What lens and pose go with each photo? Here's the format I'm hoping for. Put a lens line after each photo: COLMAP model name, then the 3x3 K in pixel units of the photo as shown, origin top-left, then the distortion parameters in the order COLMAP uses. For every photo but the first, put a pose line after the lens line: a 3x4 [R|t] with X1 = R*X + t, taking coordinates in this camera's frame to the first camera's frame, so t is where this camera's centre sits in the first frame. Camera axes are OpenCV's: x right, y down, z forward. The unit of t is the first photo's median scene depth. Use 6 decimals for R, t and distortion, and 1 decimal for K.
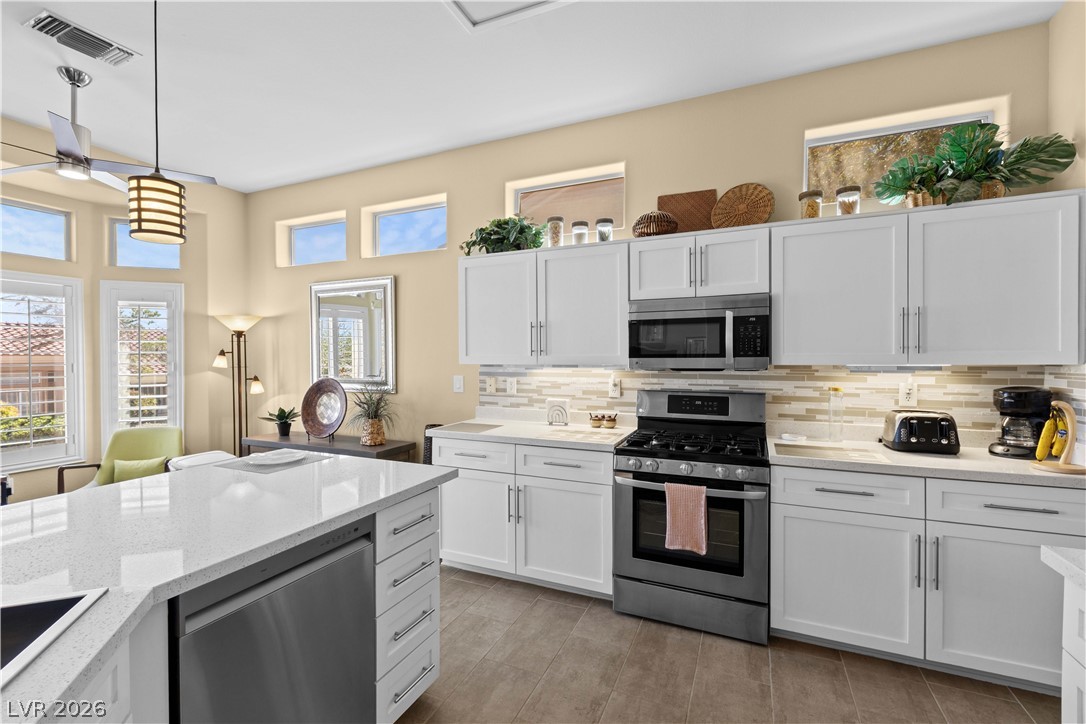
lens RADIAL K [[479.4, 0, 536.4], [0, 479.4, 361.4], [0, 0, 1]] dist [-0.000141, -0.000799]
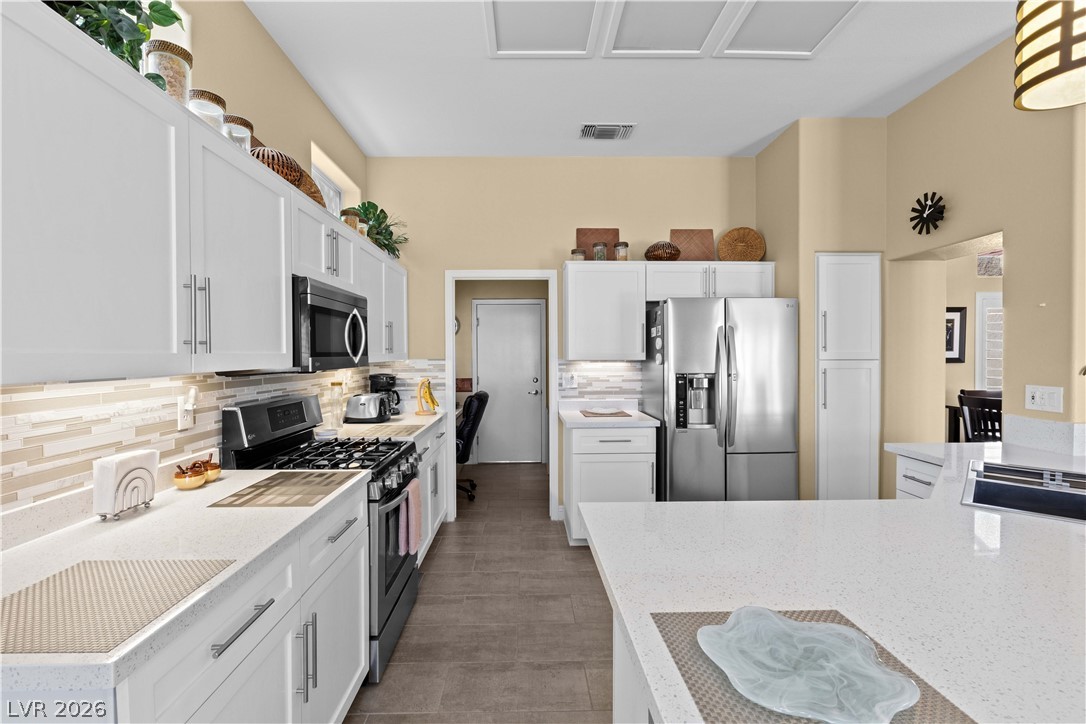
lens RADIAL K [[479.4, 0, 535.4], [0, 479.4, 357.9], [0, 0, 1]] dist [-0.000141, -0.000799]
pose [[-0.432767, -0.002592, 0.901502, -0.539816], [0.016362, 0.999809, 0.010729, -0.006771], [-0.901357, 0.019393, -0.432642, 0.919403]]
